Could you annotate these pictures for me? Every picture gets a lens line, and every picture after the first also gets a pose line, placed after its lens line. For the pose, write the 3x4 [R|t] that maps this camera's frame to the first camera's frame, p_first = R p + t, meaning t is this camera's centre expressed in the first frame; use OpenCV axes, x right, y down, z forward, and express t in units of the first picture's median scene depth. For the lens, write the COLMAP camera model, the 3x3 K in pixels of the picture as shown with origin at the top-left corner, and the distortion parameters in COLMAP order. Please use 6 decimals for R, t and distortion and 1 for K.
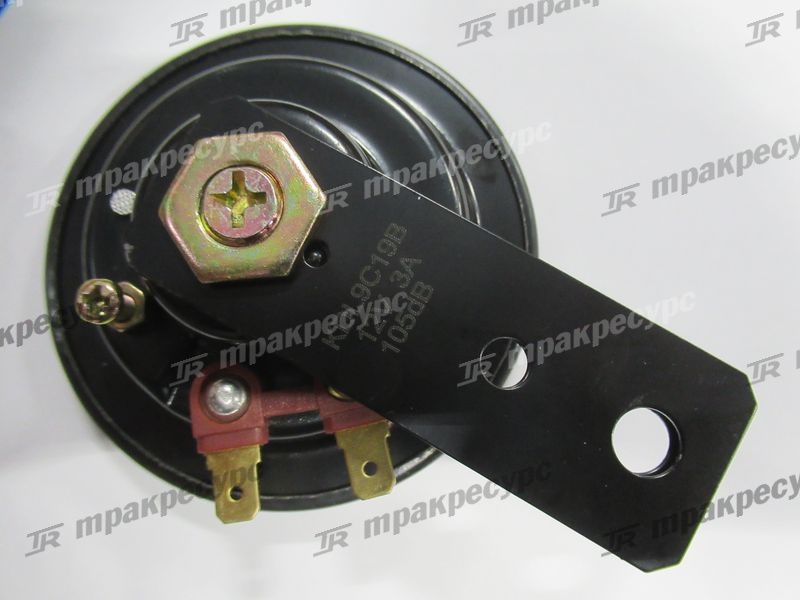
lens RADIAL K [[536.6, 0, 397.2], [0, 536.6, 302.2], [0, 0, 1]] dist [-0.040319, -0.000518]
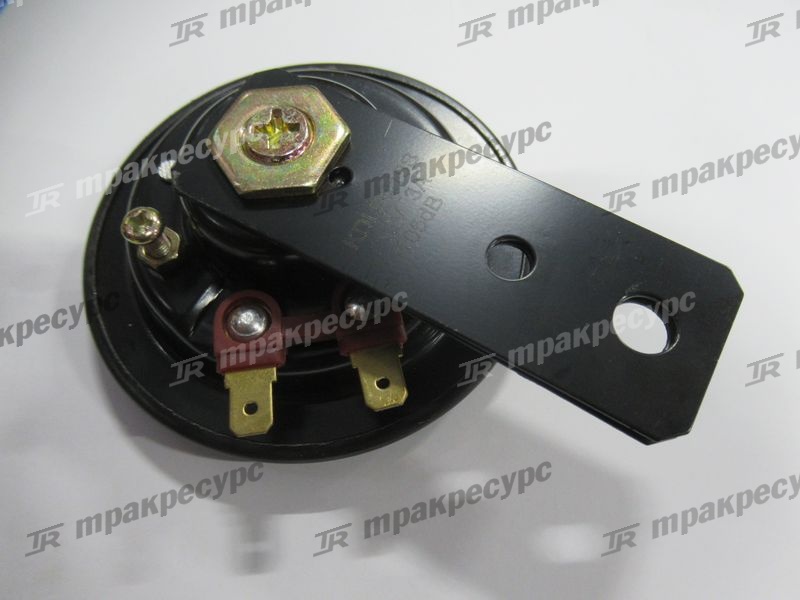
lens RADIAL K [[536.6, 0, 402.5], [0, 536.6, 295.7], [0, 0, 1]] dist [-0.040319, -0.000518]
pose [[0.999920, 0.006898, -0.010638, -0.001767], [-0.009323, 0.968686, -0.248113, 0.415389], [0.008593, 0.248192, 0.968673, -0.043975]]
